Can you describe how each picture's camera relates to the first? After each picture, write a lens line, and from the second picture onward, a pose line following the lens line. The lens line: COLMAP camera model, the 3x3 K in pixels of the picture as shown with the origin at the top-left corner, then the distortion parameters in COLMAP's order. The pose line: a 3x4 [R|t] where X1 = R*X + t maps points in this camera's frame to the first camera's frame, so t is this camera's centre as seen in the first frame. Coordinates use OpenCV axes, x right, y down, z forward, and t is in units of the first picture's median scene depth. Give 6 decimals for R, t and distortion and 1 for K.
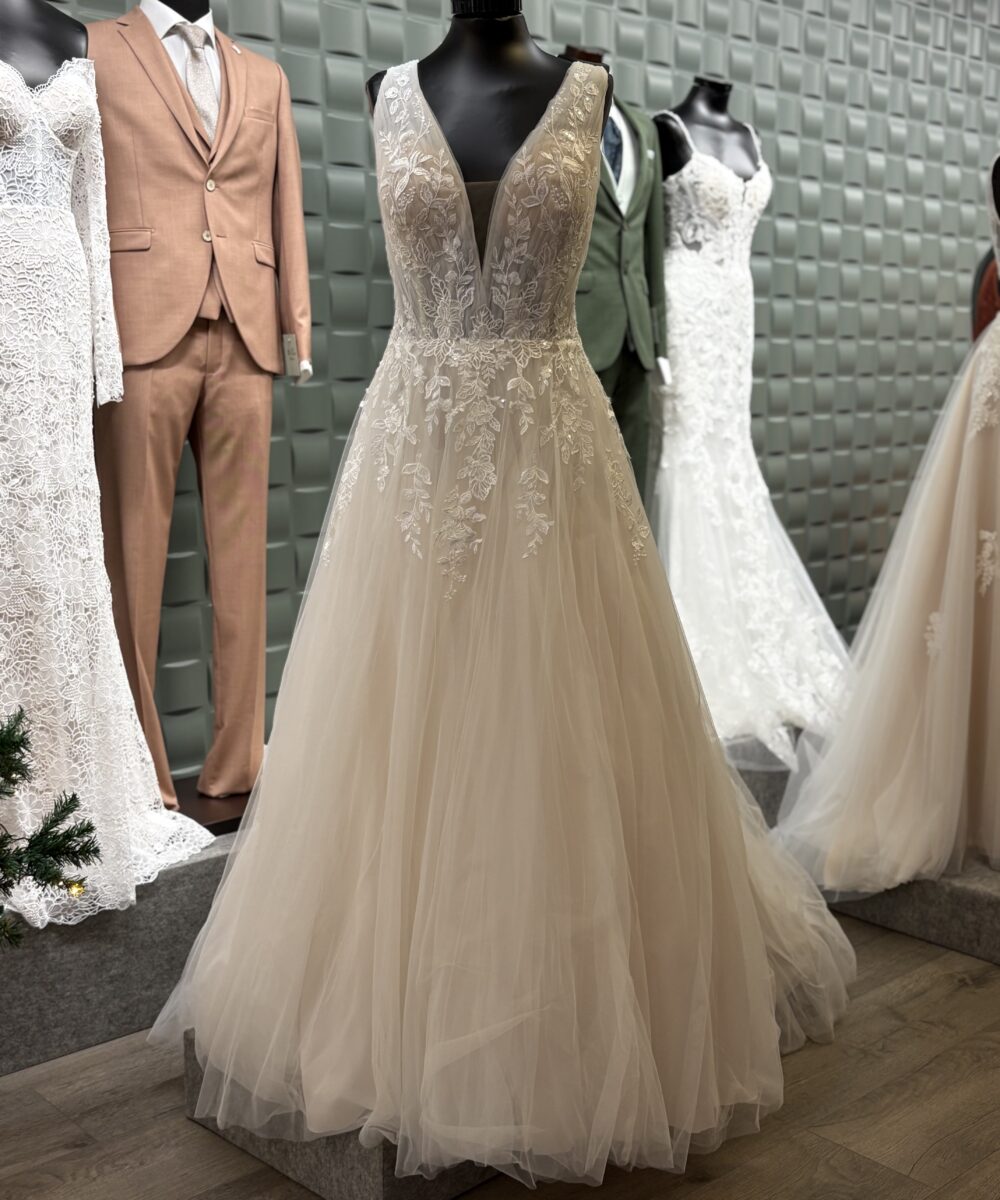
lens RADIAL K [[1509.8, 0, 500.0], [0, 1509.8, 600.0], [0, 0, 1]] dist [0.244772, -0.901170]
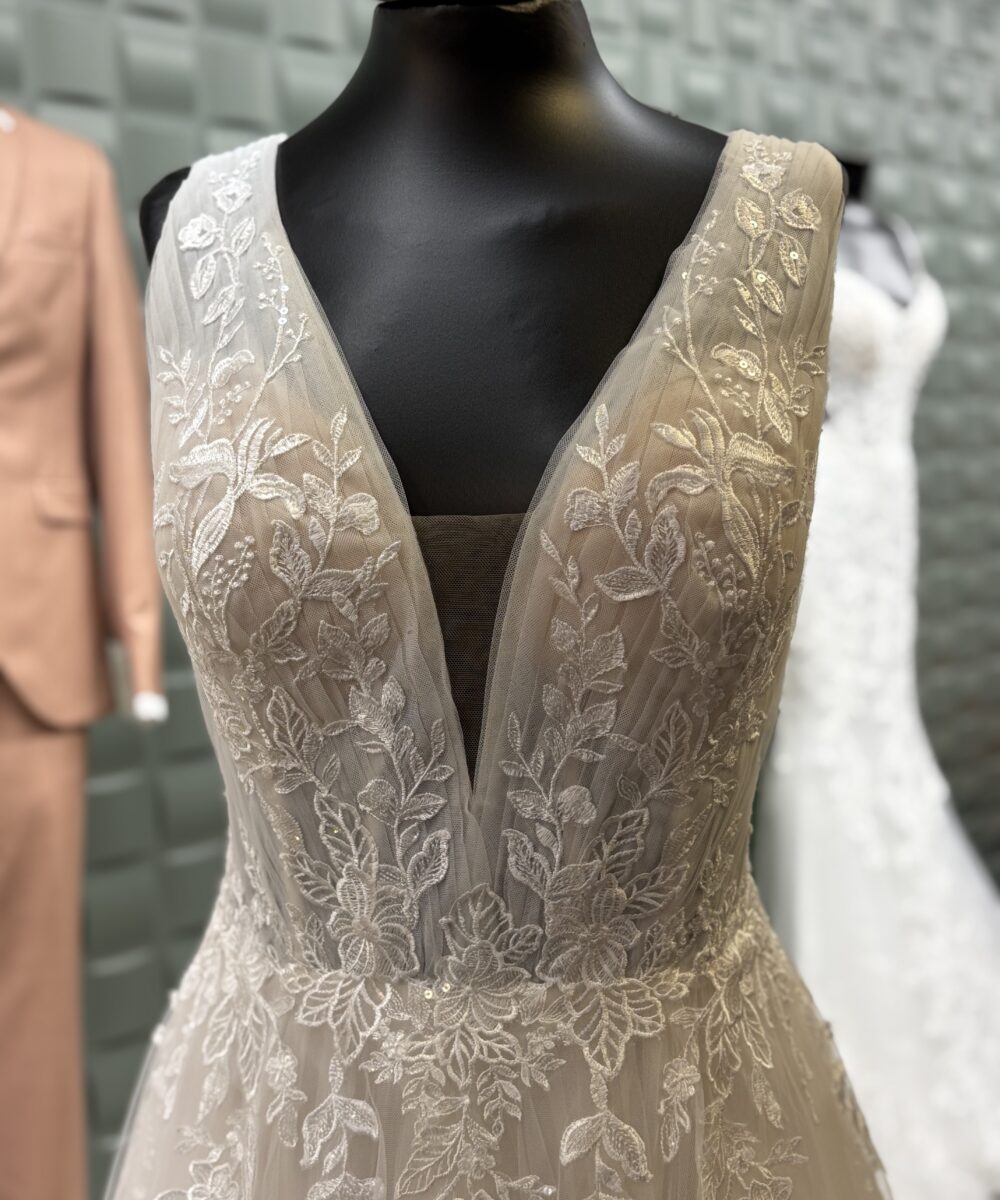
lens RADIAL K [[1509.8, 0, 500.0], [0, 1509.8, 600.0], [0, 0, 1]] dist [0.244772, -0.901170]
pose [[0.999785, -0.019566, -0.006794, -0.003263], [0.019294, 0.999090, -0.038039, -0.240523], [0.007532, 0.037900, 0.999253, 0.680360]]
